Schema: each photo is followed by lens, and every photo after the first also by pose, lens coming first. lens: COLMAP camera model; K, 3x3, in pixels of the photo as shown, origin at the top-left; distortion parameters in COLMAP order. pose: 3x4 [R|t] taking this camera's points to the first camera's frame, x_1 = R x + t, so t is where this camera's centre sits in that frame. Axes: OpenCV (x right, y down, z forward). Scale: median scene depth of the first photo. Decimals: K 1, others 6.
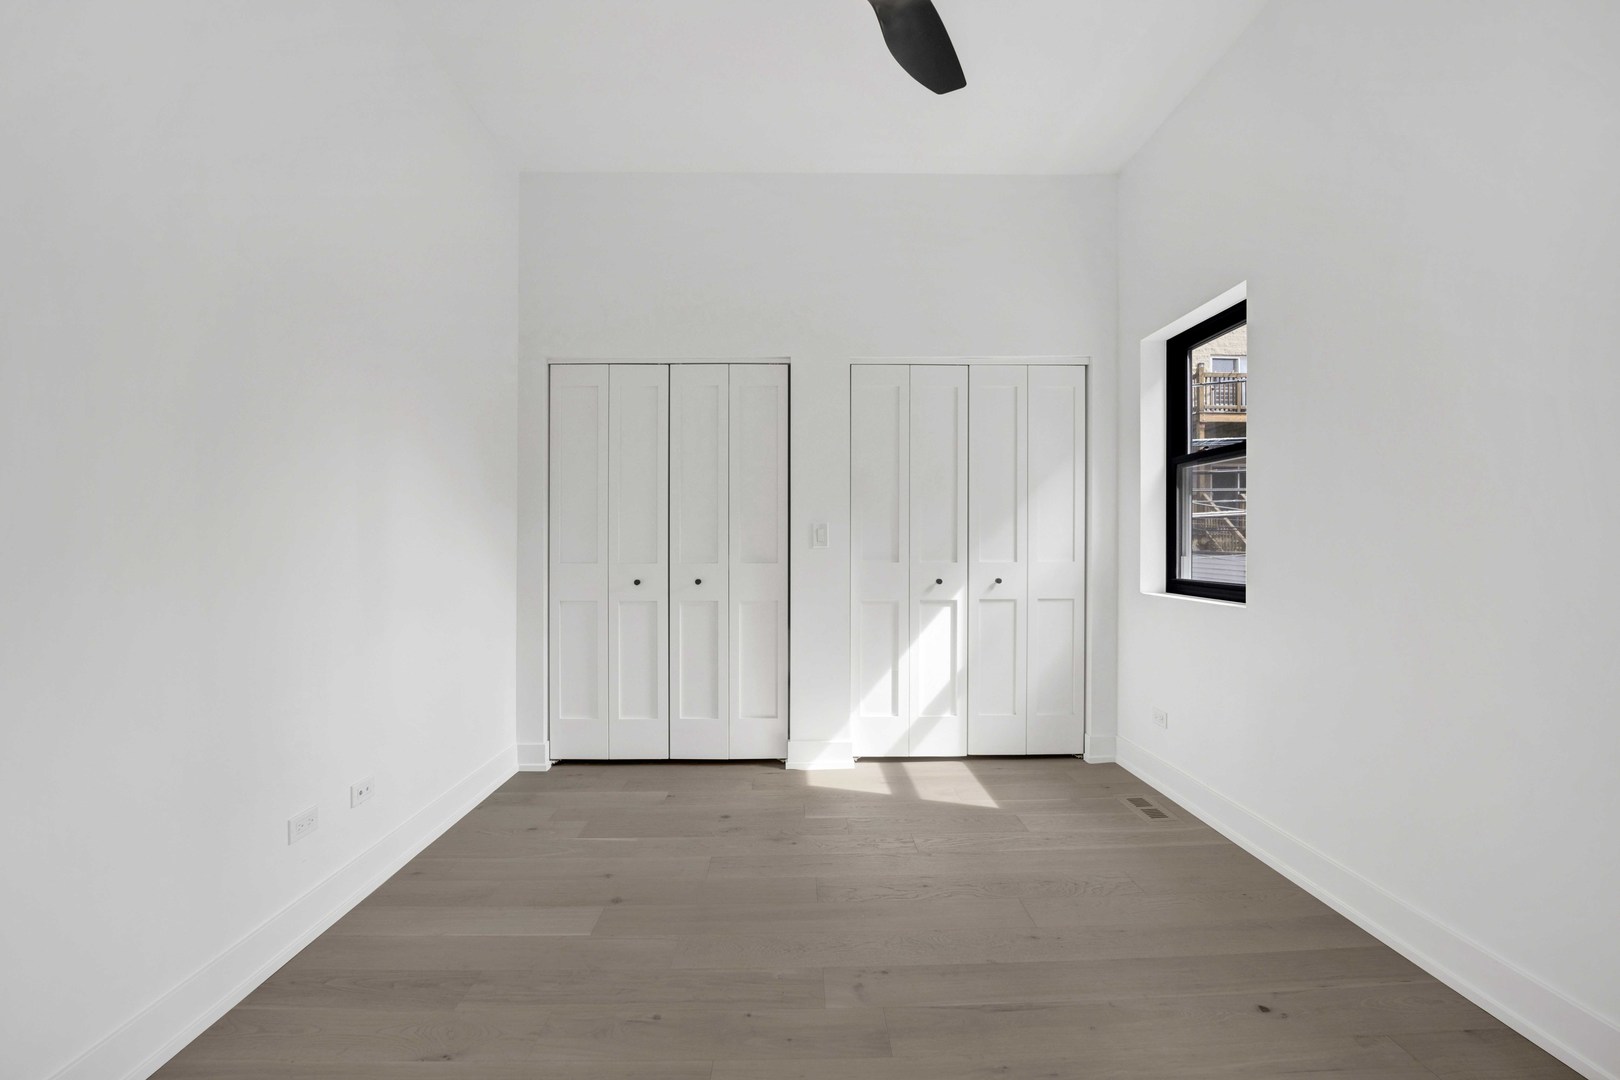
lens RADIAL K [[674.1, 0, 815.8], [0, 674.1, 539.7], [0, 0, 1]] dist [-0.021973, -0.000445]
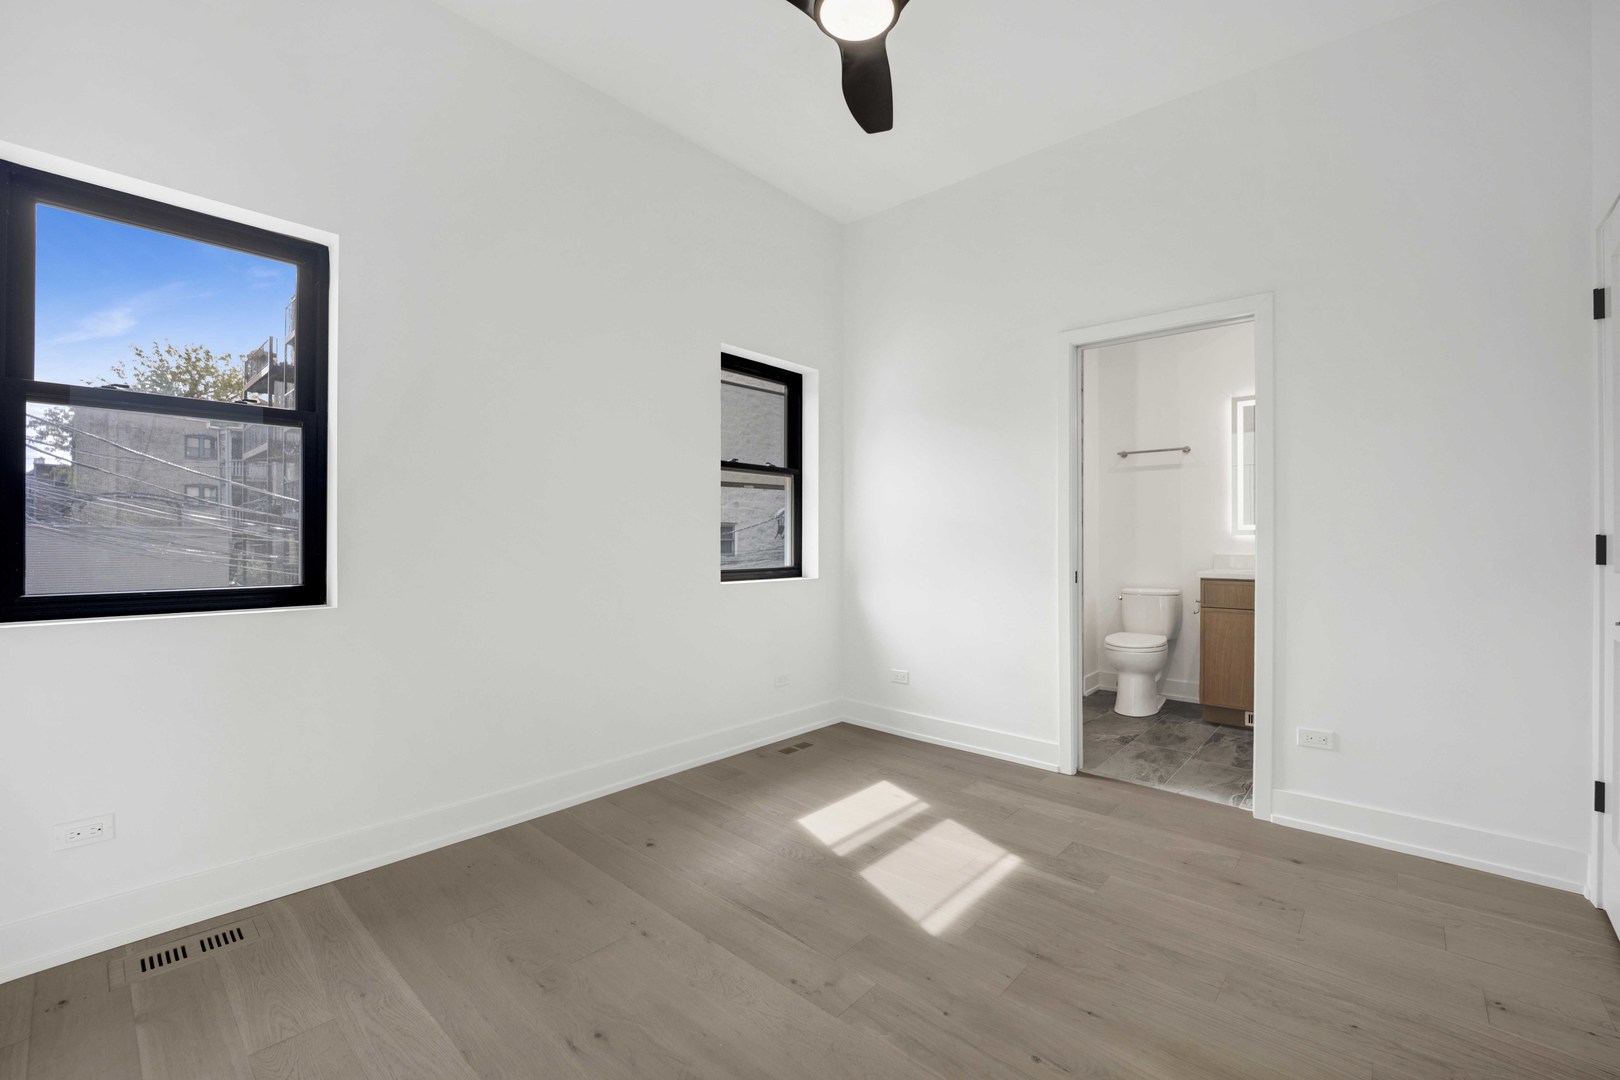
lens RADIAL K [[674.1, 0, 815.8], [0, 674.1, 539.7], [0, 0, 1]] dist [-0.021973, -0.000445]
pose [[-0.735110, -0.000972, 0.677947, -0.294974], [-0.005554, 0.999974, -0.004588, 0.011480], [-0.677925, -0.007138, -0.735096, 0.877733]]
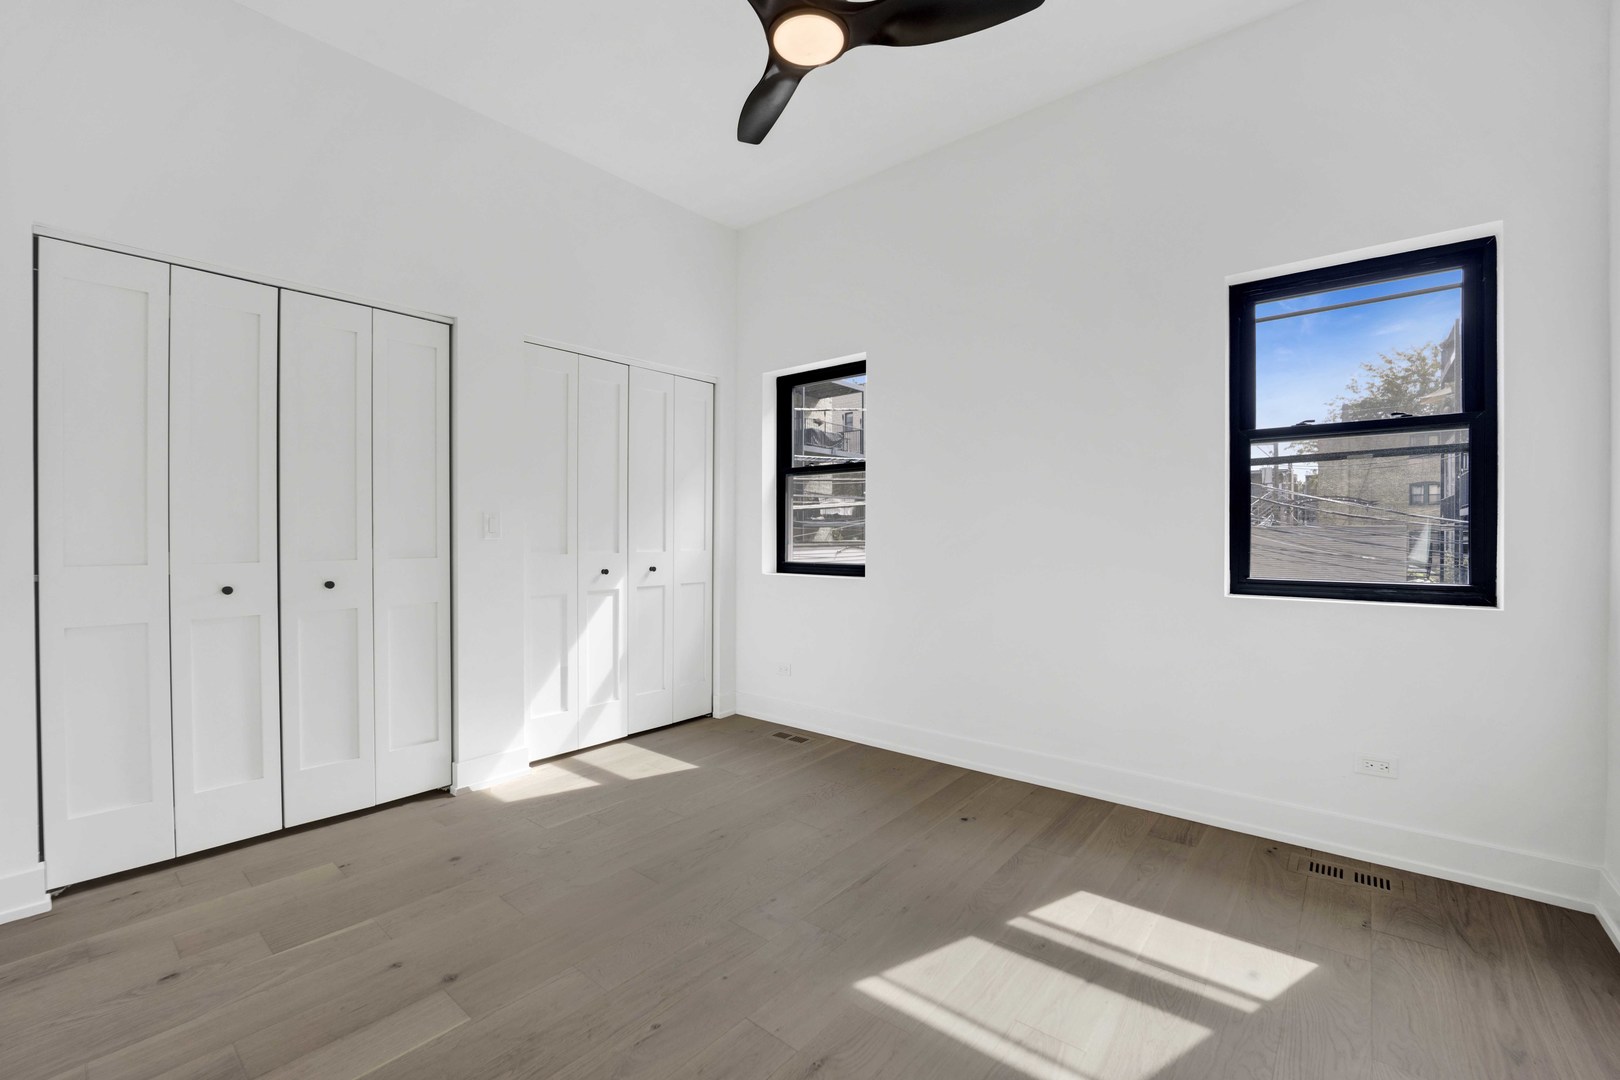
lens RADIAL K [[667.4, 0, 810.0], [0, 667.4, 540.0], [0, 0, 1]] dist [-0.020366, -0.000278]
pose [[0.655710, -0.004875, 0.754997, -0.380907], [-0.003418, 0.999950, 0.009425, 0.002958], [-0.755005, -0.008761, 0.655660, 0.101429]]
